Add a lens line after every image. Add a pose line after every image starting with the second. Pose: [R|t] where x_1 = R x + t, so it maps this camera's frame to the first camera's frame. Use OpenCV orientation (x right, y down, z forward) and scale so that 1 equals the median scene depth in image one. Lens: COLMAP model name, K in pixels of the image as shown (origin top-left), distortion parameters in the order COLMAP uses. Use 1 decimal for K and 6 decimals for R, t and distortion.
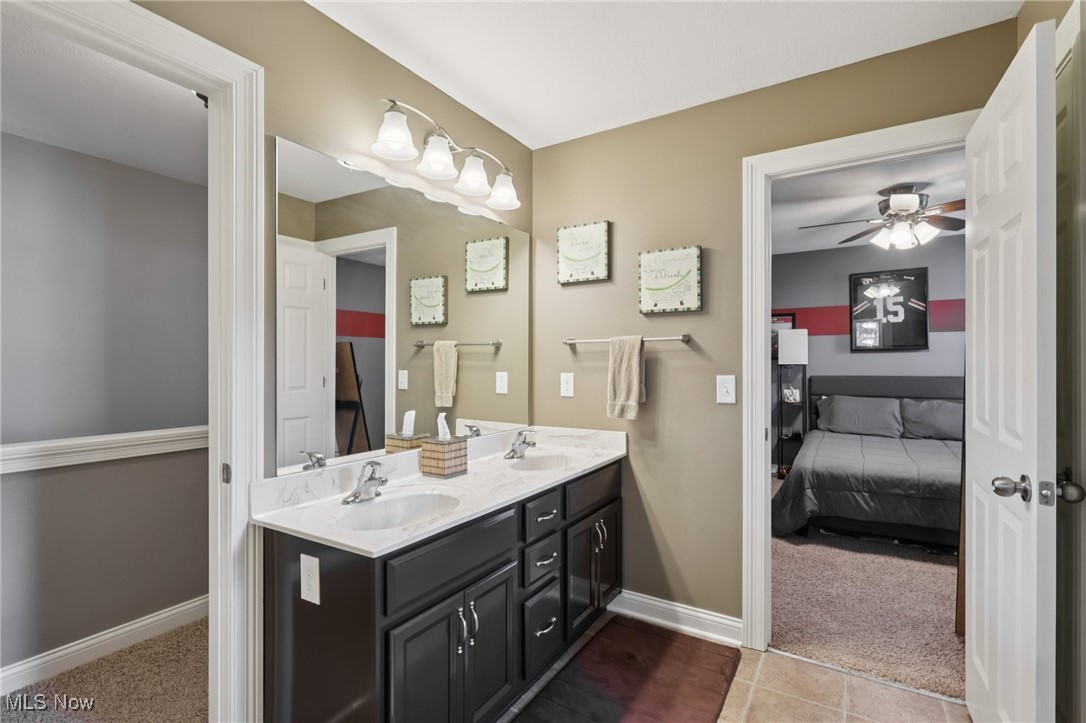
lens RADIAL K [[508.4, 0, 545.3], [0, 508.4, 361.1], [0, 0, 1]] dist [-0.000078, 0.002401]
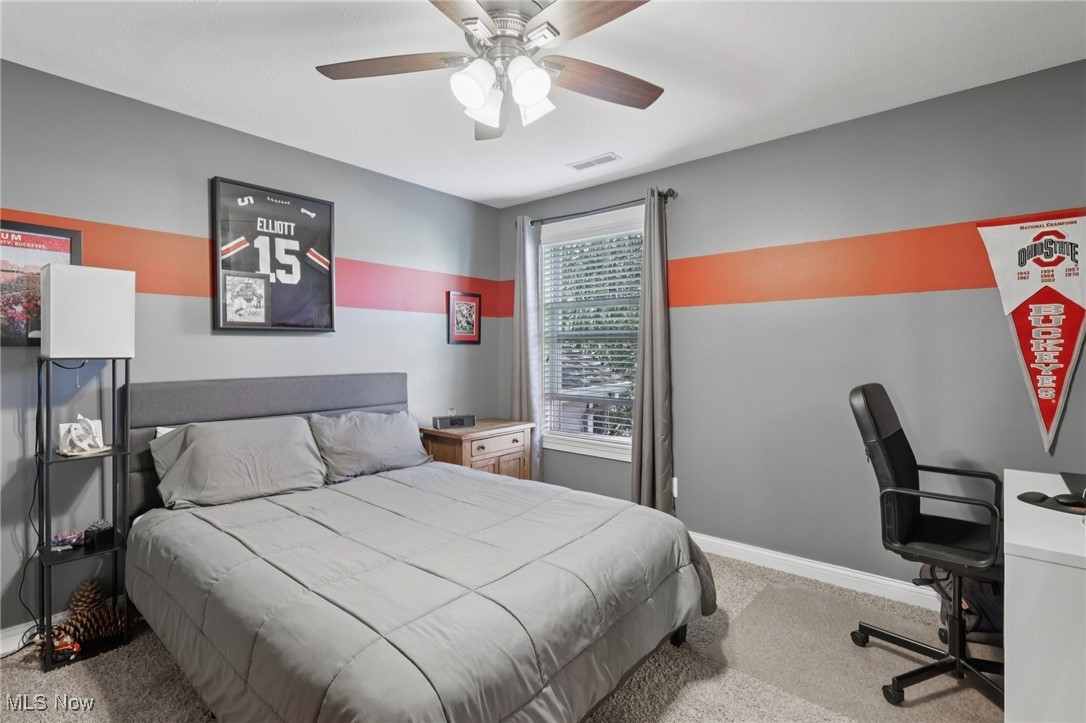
lens RADIAL K [[508.4, 0, 540.8], [0, 508.4, 354.1], [0, 0, 1]] dist [-0.000078, 0.002401]
pose [[0.159317, -0.000580, 0.987227, 0.156027], [-0.002479, 0.999996, 0.000988, 0.002602], [-0.987224, -0.002605, 0.159315, 0.602459]]
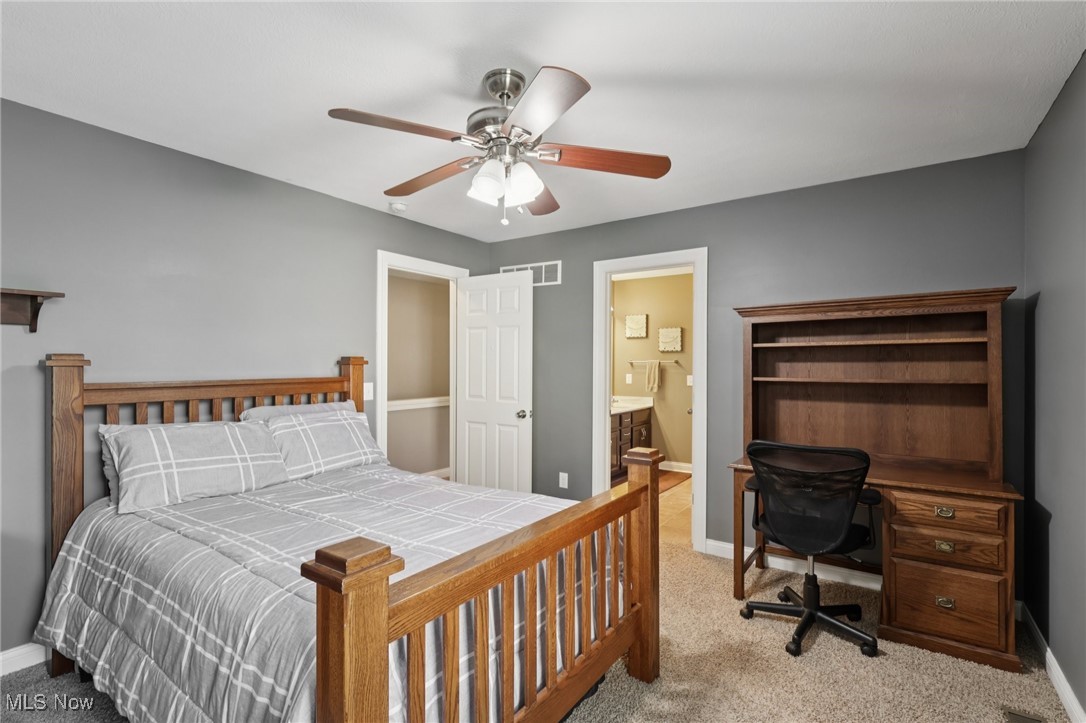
lens RADIAL K [[508.4, 0, 538.3], [0, 508.4, 366.3], [0, 0, 1]] dist [-0.000078, 0.002401]
pose [[0.998632, 0.007584, -0.051743, -0.359803], [-0.007643, 0.999970, -0.000941, -0.012143], [0.051735, 0.001336, 0.998660, -1.989534]]
